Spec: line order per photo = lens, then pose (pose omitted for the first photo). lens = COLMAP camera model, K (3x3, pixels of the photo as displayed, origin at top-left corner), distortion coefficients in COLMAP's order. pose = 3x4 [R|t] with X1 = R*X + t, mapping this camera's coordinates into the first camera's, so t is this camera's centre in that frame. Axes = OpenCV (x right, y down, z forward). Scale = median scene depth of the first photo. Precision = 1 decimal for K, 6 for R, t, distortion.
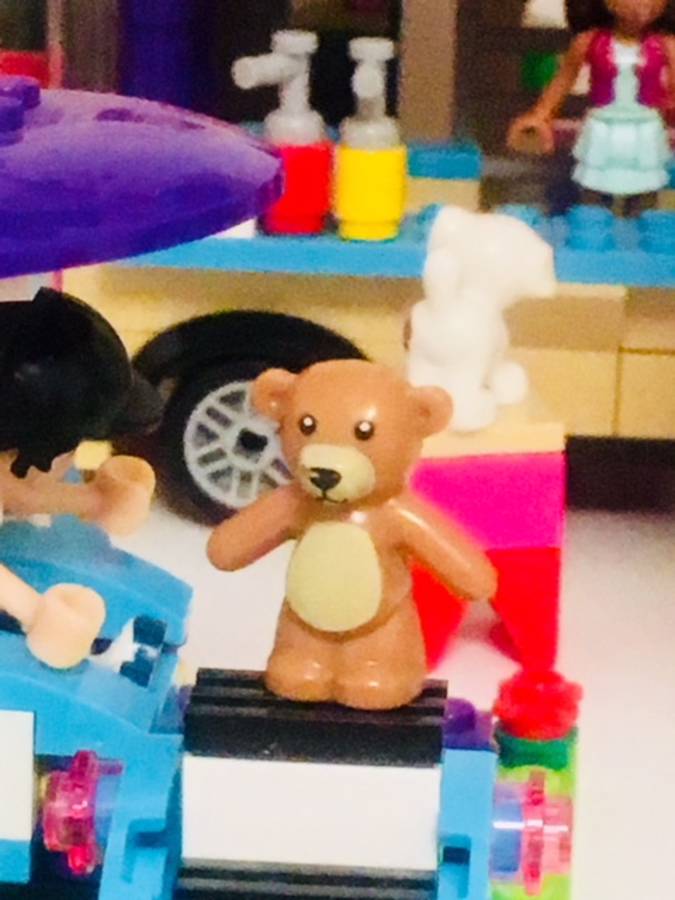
lens RADIAL K [[3515.2, 0, 337.5], [0, 3515.2, 450.1], [0, 0, 1]] dist [0.071772, 0.000000]
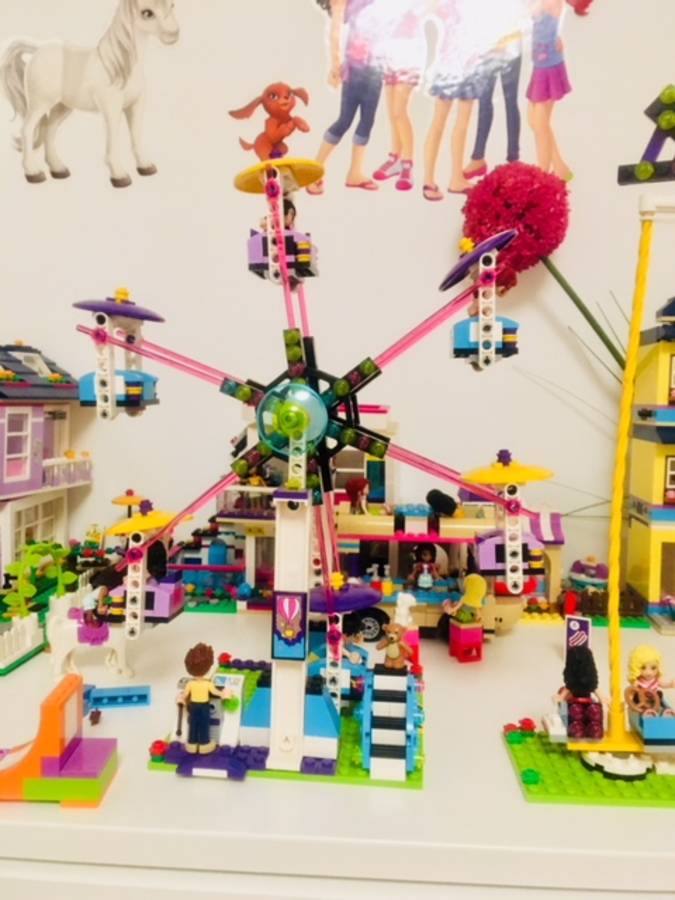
lens RADIAL K [[776.8, 0, 339.0], [0, 776.8, 457.6], [0, 0, 1]] dist [0.062186, -0.093296]
pose [[0.999734, -0.010895, -0.020318, -0.051607], [0.006664, 0.980234, -0.197730, -0.027994], [0.022071, 0.197542, 0.980046, -0.502383]]
